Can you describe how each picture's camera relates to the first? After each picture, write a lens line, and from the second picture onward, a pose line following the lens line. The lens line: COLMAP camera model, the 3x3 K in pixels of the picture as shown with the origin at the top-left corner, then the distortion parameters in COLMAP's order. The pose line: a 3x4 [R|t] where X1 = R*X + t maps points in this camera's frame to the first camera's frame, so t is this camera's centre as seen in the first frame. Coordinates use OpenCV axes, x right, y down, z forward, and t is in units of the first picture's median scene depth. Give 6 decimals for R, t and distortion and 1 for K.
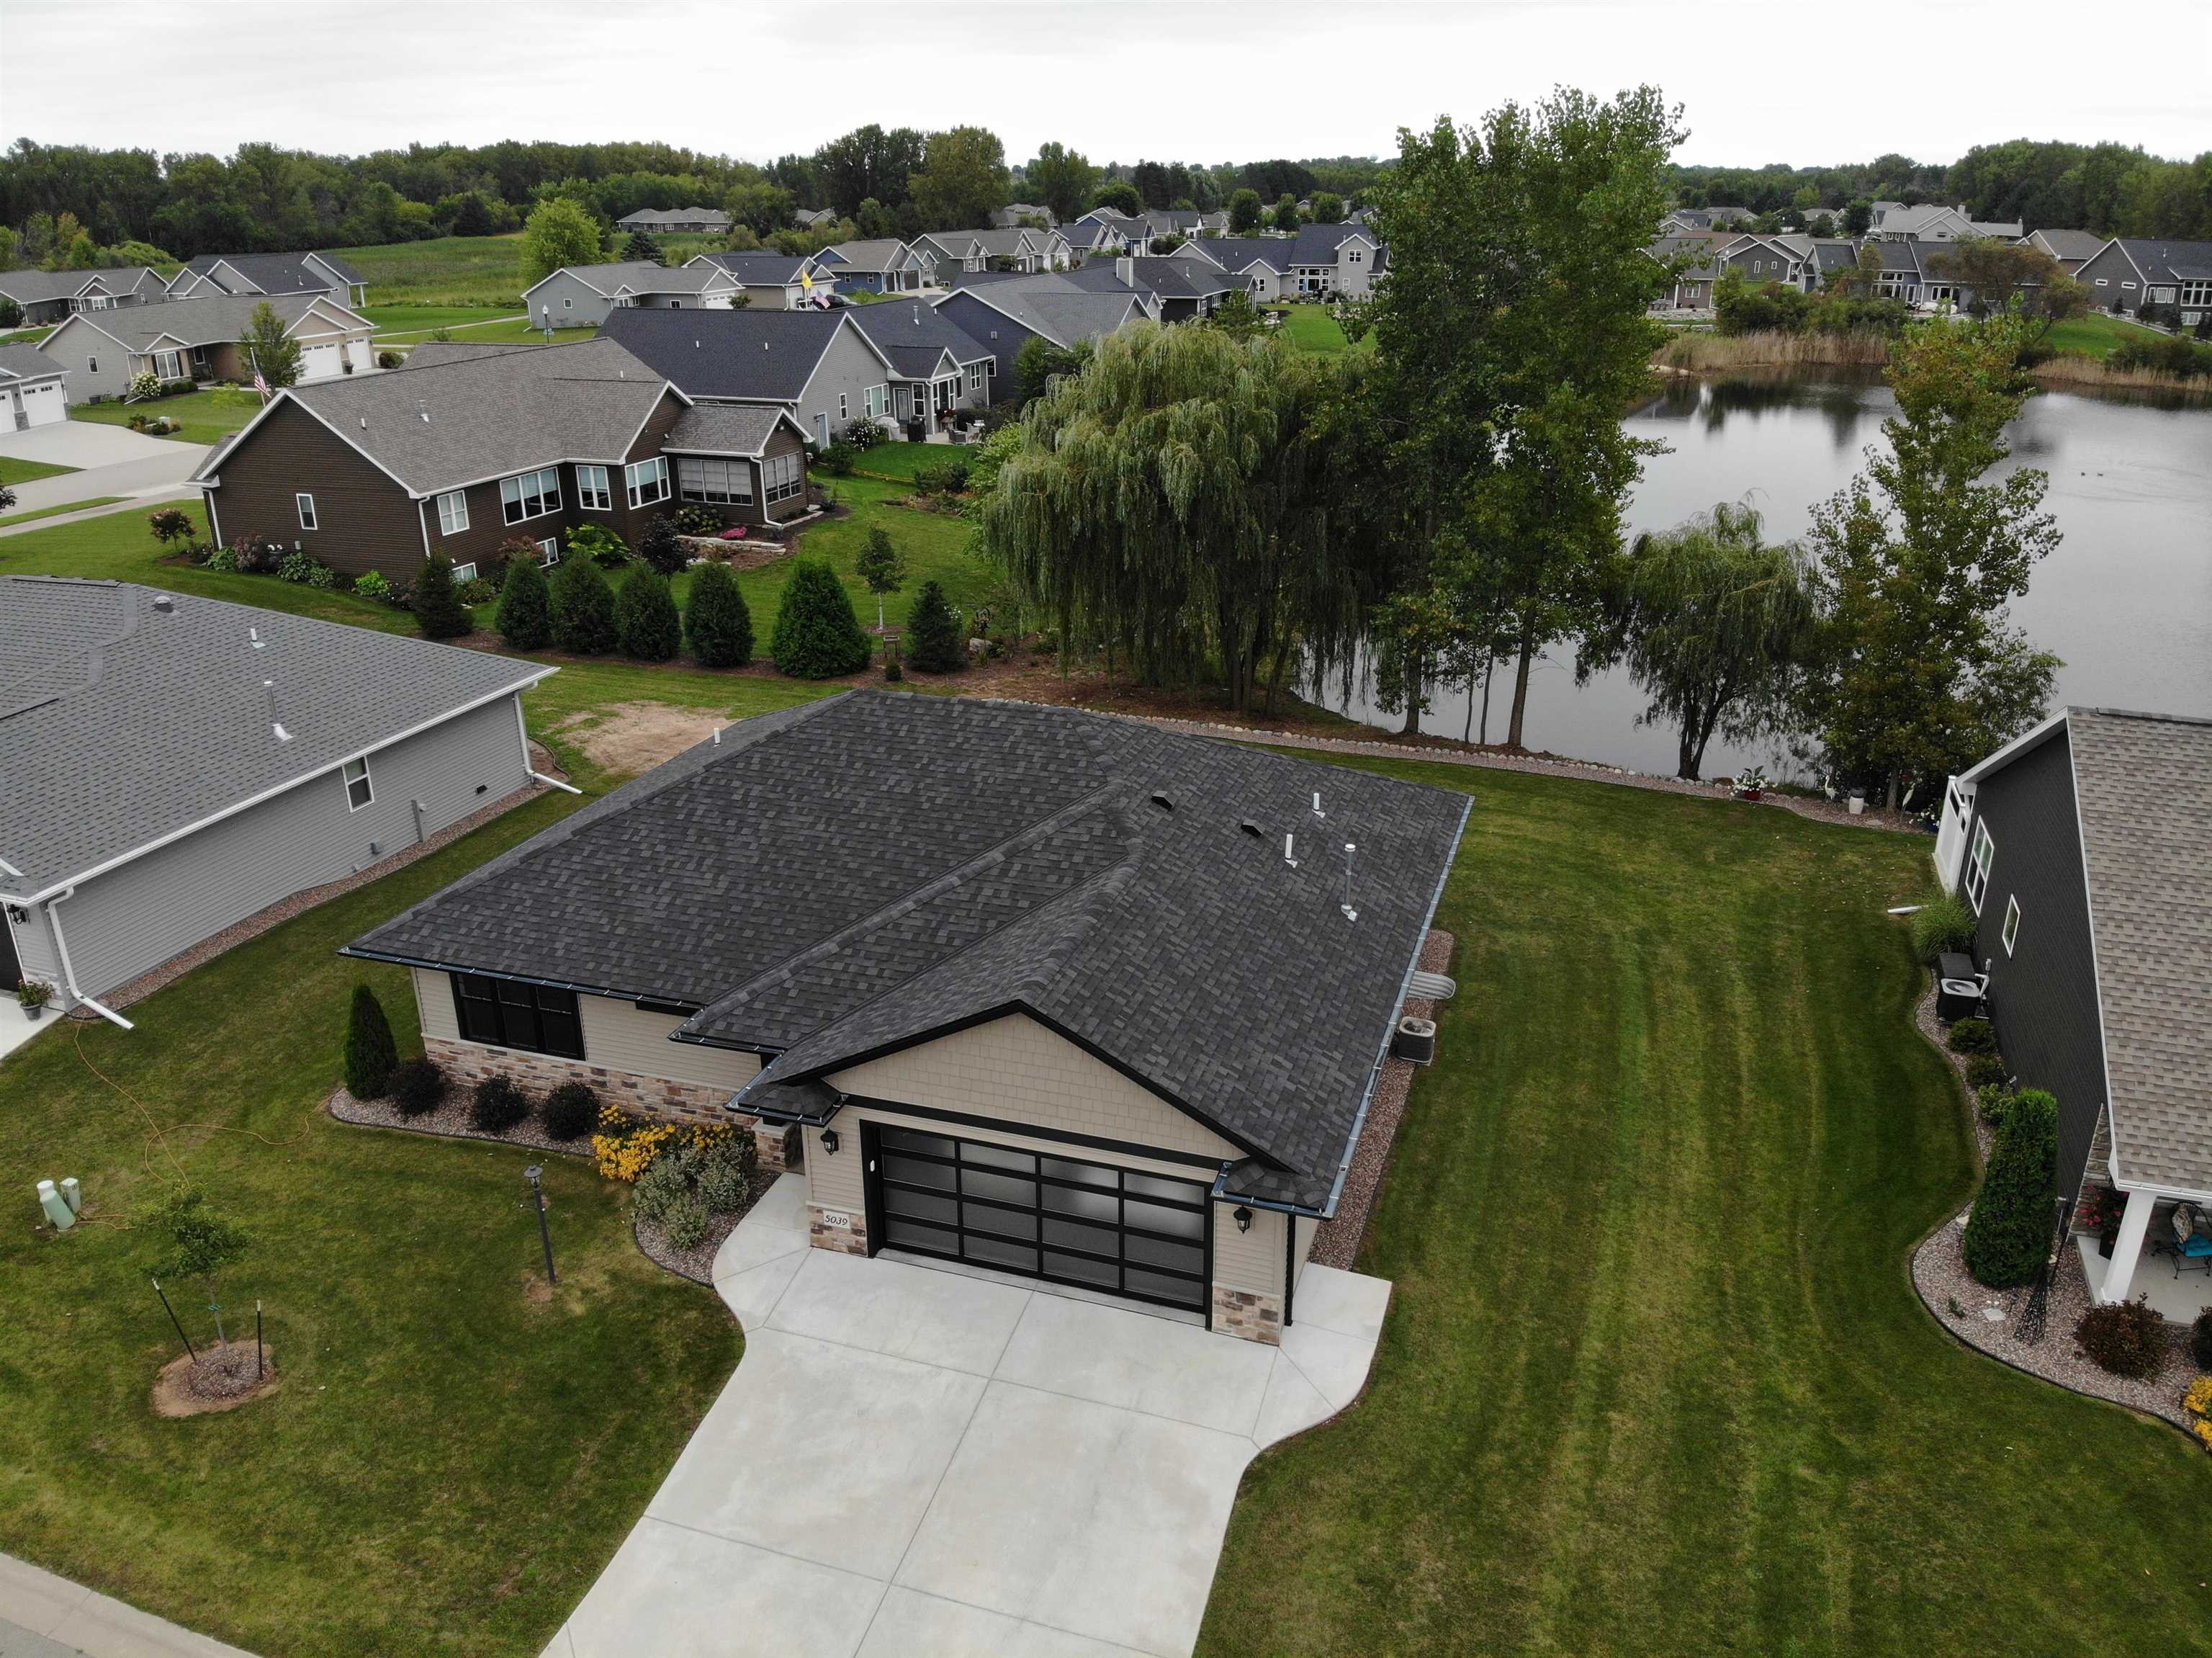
lens RADIAL K [[1642.2, 0, 1107.1], [0, 1642.2, 836.9], [0, 0, 1]] dist [0.042708, -0.154422]
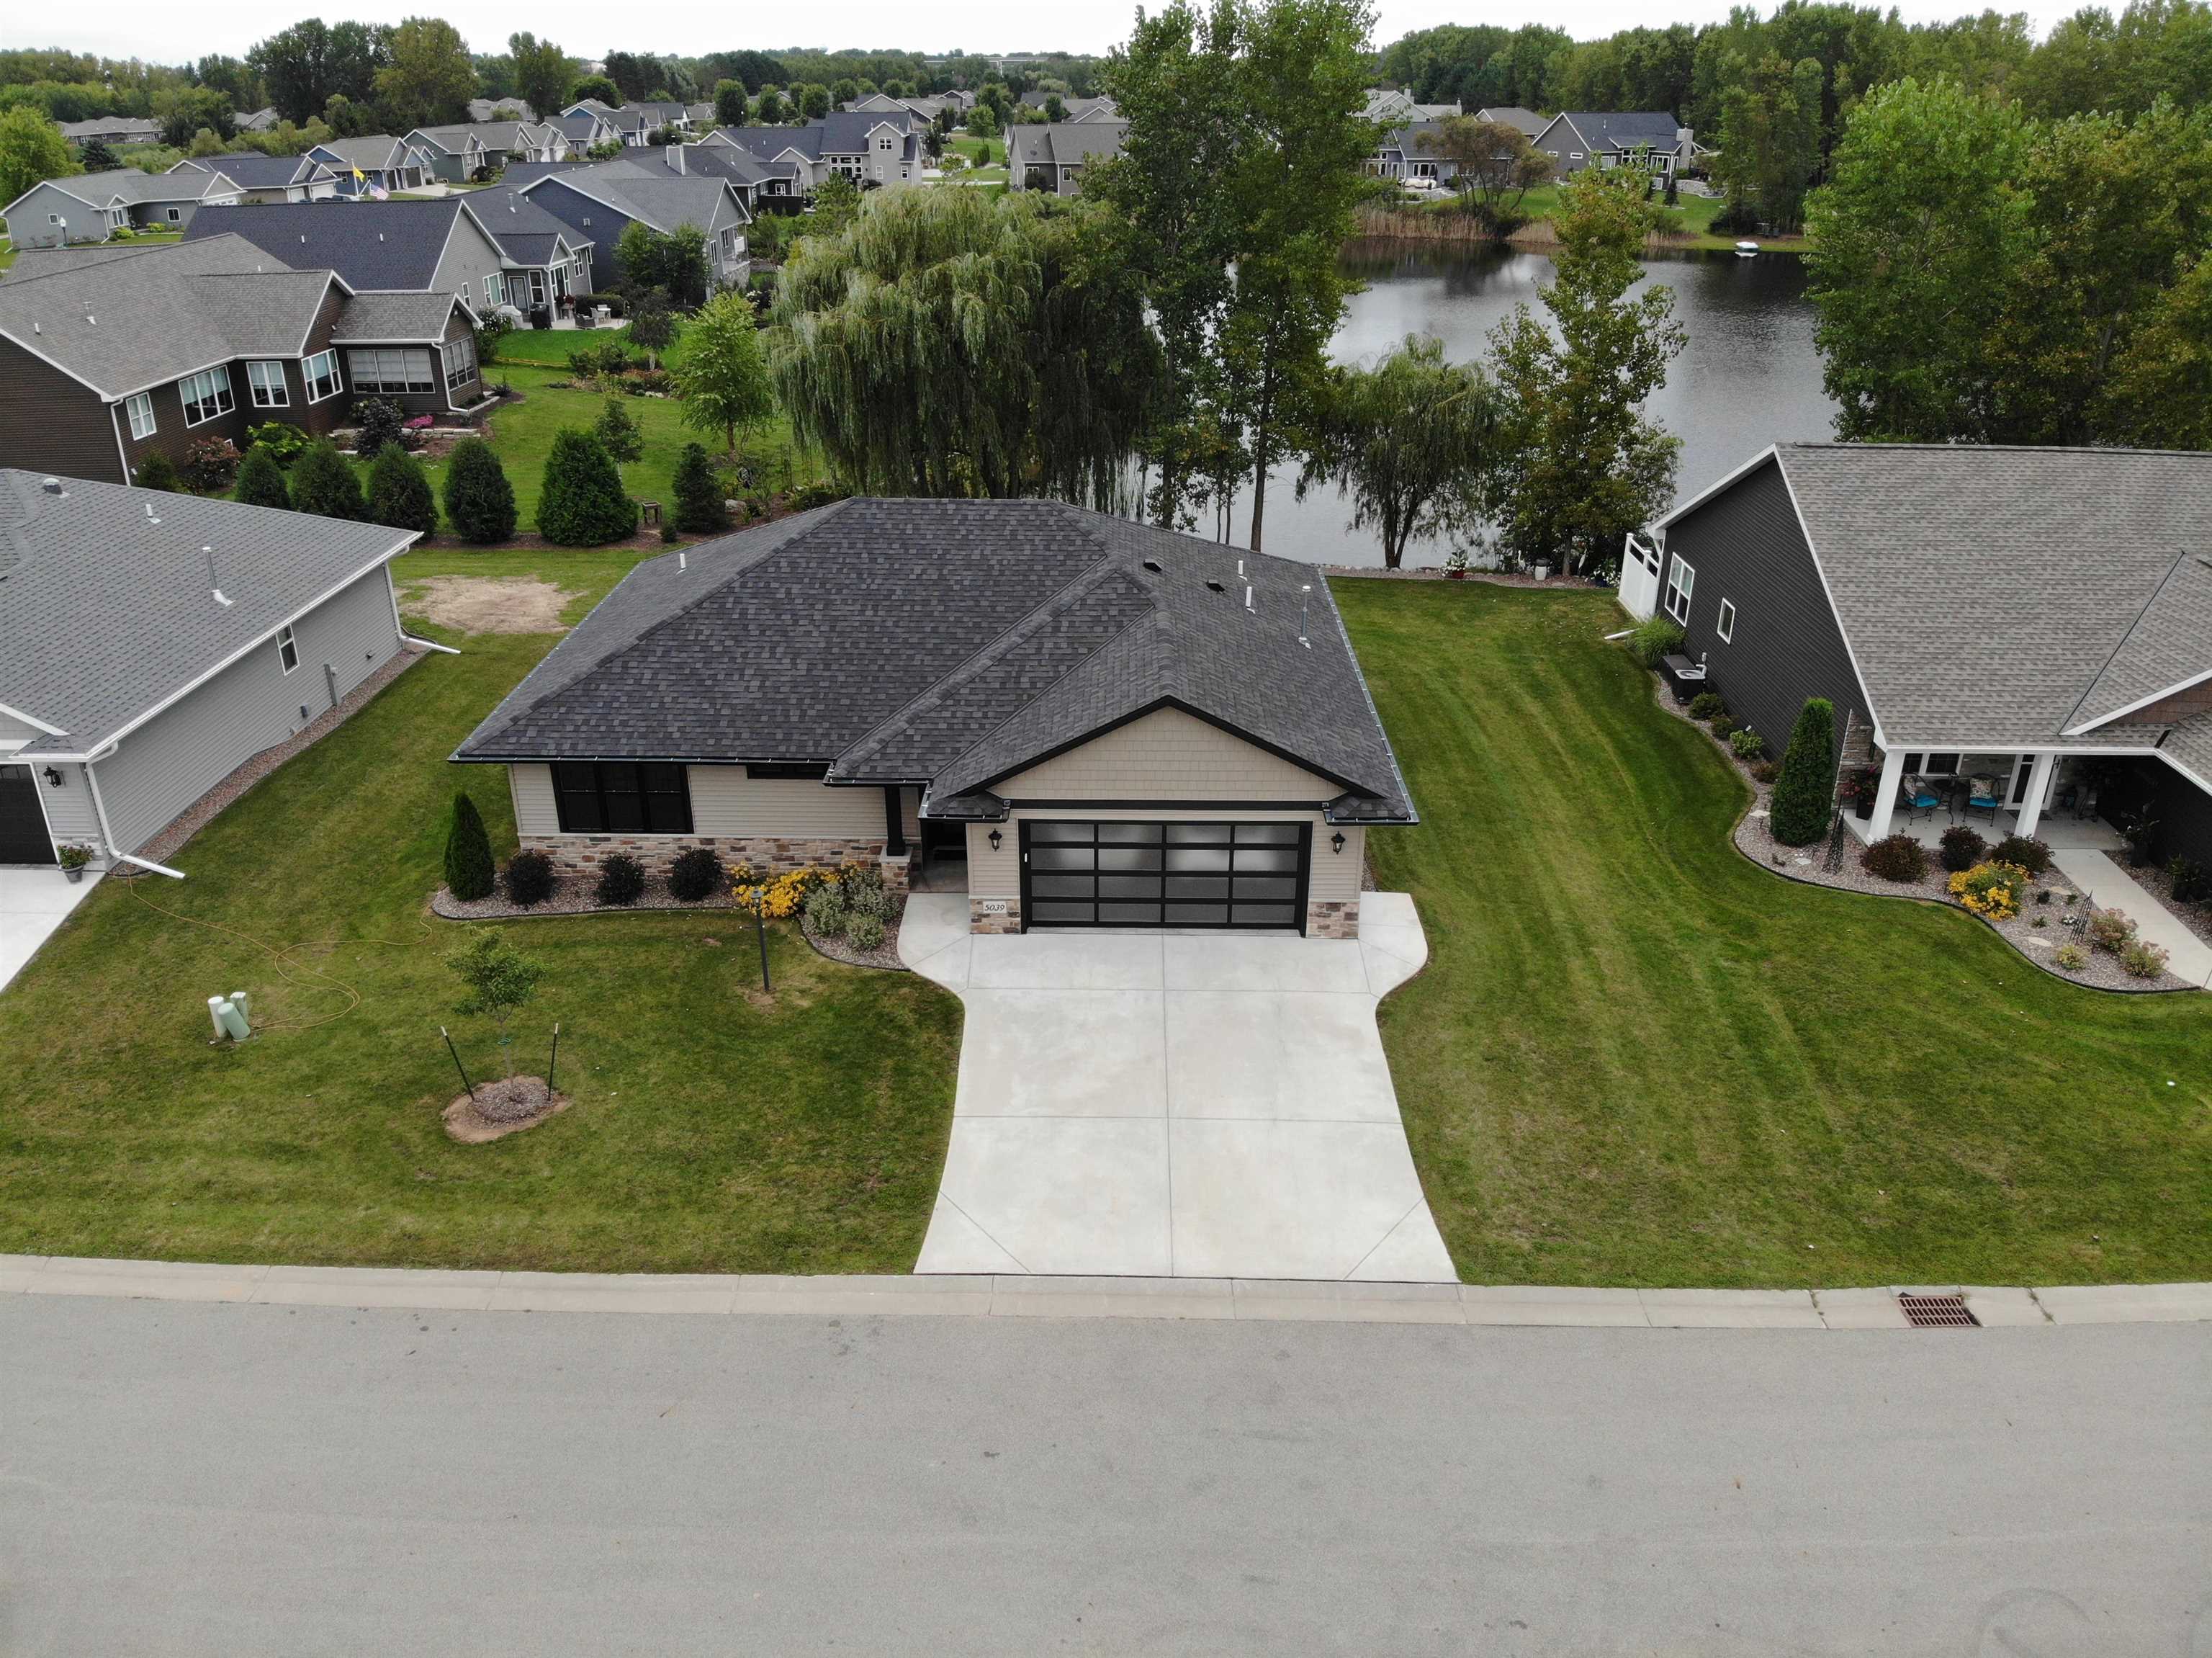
lens RADIAL K [[1634.2, 0, 1106.0], [0, 1634.2, 829.0], [0, 0, 1]] dist [0.137022, -0.358413]
pose [[0.952745, -0.120245, 0.278960, -0.361749], [0.106220, 0.992221, 0.064919, 0.089367], [-0.284596, -0.032220, 0.958106, -0.172506]]
